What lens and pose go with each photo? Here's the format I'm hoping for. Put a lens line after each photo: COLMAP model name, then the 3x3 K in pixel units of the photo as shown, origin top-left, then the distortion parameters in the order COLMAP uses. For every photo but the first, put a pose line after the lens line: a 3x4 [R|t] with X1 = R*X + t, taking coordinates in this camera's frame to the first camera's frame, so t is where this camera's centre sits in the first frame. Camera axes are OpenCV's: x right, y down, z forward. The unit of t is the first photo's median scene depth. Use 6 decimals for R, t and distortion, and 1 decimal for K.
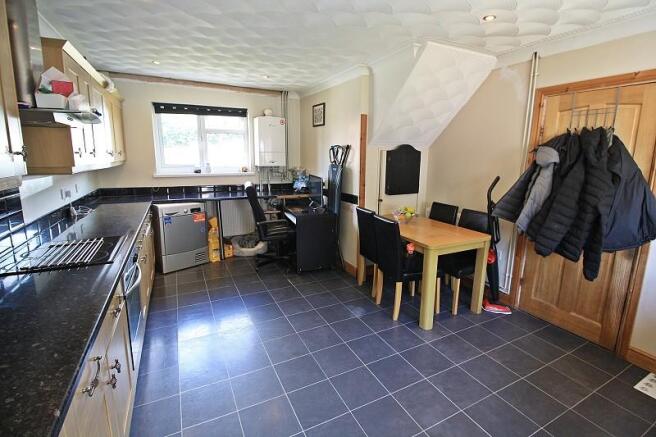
lens RADIAL K [[309.8, 0, 325.6], [0, 309.8, 208.4], [0, 0, 1]] dist [-0.002556, -0.000753]
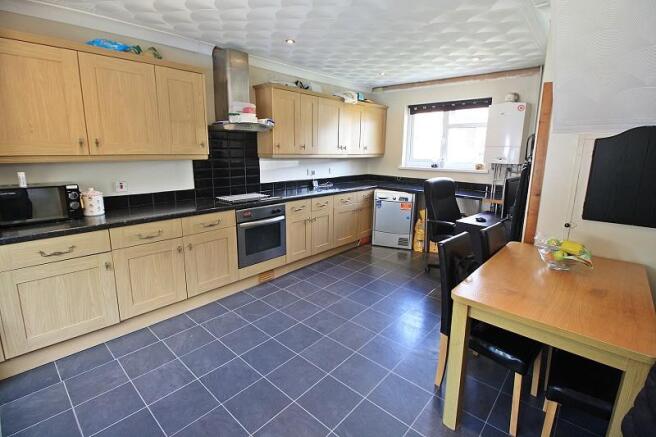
lens RADIAL K [[305.6, 0, 334.0], [0, 305.6, 208.3], [0, 0, 1]] dist [-0.000440, -0.000472]
pose [[0.375406, 0.172384, -0.910689, 0.467830], [-0.164658, 0.979327, 0.117501, -0.047741], [0.912117, 0.105842, 0.396030, 0.319702]]
